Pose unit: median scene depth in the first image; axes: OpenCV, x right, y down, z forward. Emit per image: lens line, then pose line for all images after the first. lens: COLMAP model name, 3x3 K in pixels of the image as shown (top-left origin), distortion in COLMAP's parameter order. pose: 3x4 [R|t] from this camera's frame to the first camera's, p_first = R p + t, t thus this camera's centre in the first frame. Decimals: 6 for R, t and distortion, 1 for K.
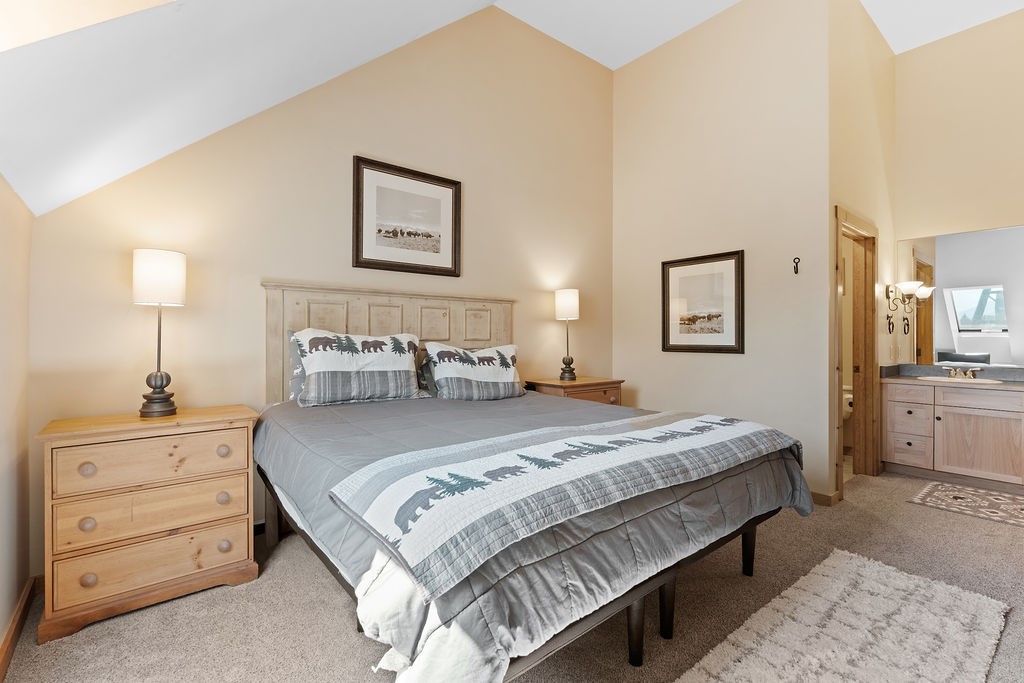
lens RADIAL K [[458.7, 0, 509.2], [0, 458.7, 339.1], [0, 0, 1]] dist [-0.005067, 0.001399]
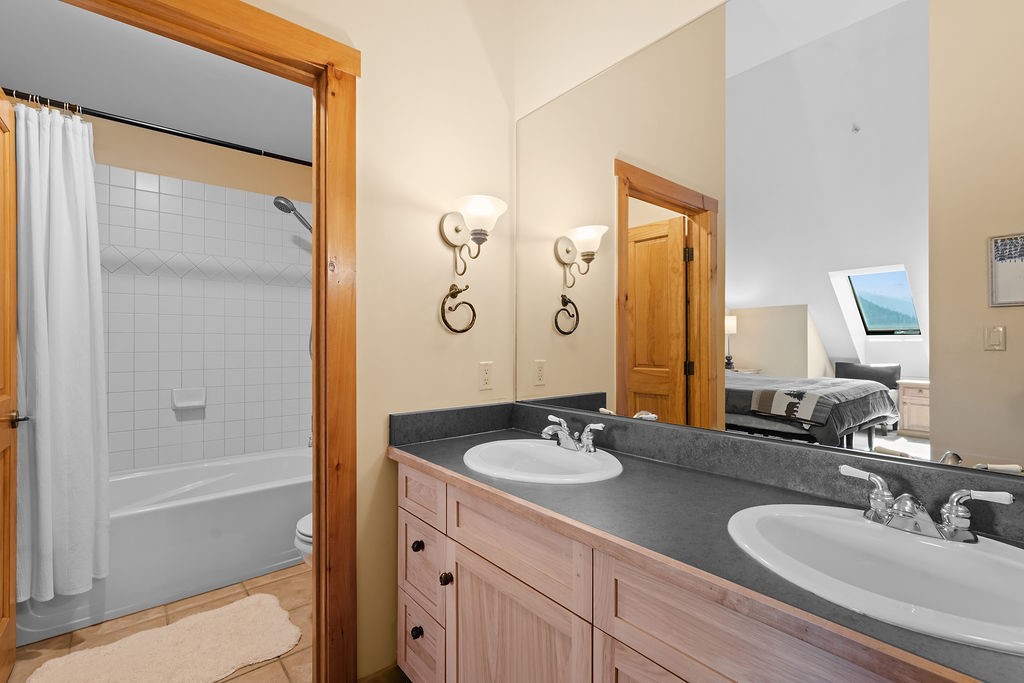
lens RADIAL K [[458.7, 0, 514.1], [0, 458.7, 343.8], [0, 0, 1]] dist [-0.005067, 0.001399]
pose [[0.999982, -0.004888, 0.003402, 1.216659], [0.004898, 0.999984, -0.002960, -0.003011], [-0.003387, 0.002976, 0.999990, 0.803524]]
